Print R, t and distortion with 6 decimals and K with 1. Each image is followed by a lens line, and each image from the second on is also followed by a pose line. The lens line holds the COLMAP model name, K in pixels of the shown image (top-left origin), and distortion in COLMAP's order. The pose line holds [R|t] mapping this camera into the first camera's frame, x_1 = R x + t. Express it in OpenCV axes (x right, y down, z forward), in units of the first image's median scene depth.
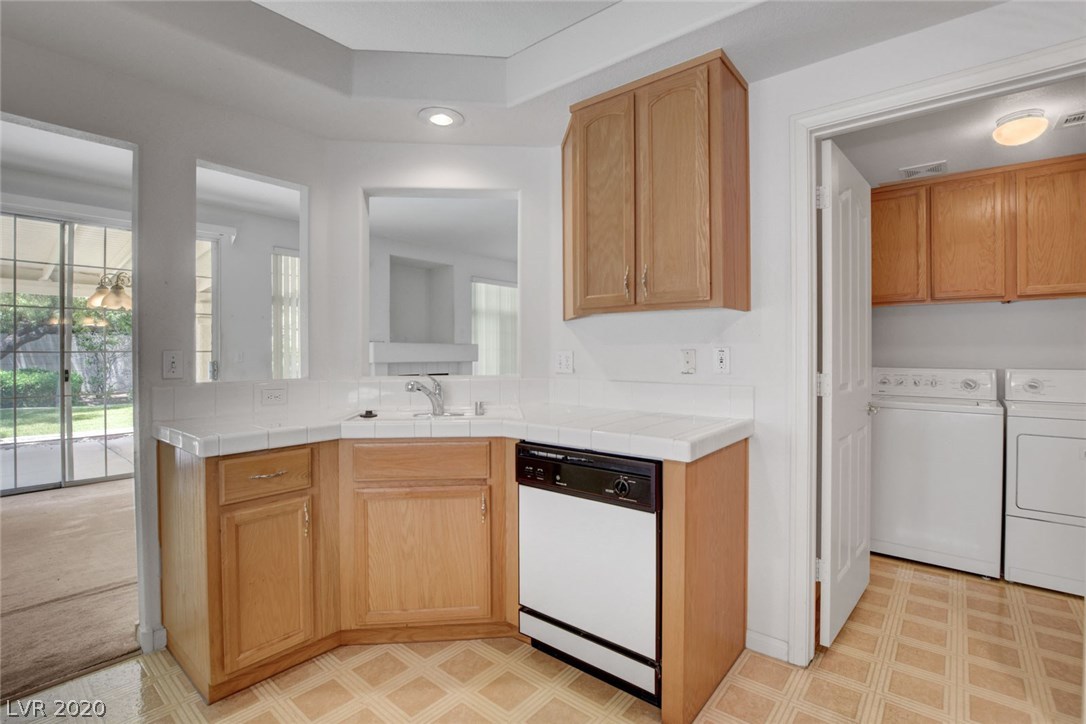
lens RADIAL K [[487.4, 0, 561.7], [0, 487.4, 353.1], [0, 0, 1]] dist [-0.021171, 0.002991]
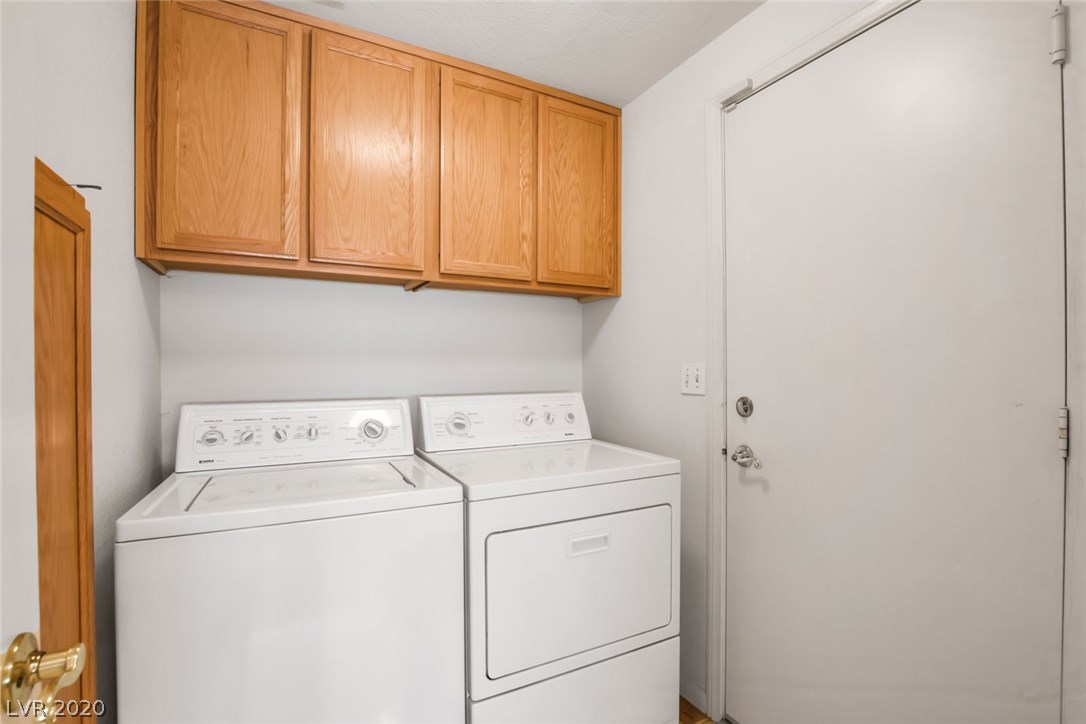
lens RADIAL K [[487.4, 0, 546.7], [0, 487.4, 369.0], [0, 0, 1]] dist [-0.021171, 0.002991]
pose [[0.360696, 0.000600, 0.932683, 0.420305], [0.003543, 0.999992, -0.002014, -0.000356], [-0.932677, 0.004031, 0.360691, 0.634104]]
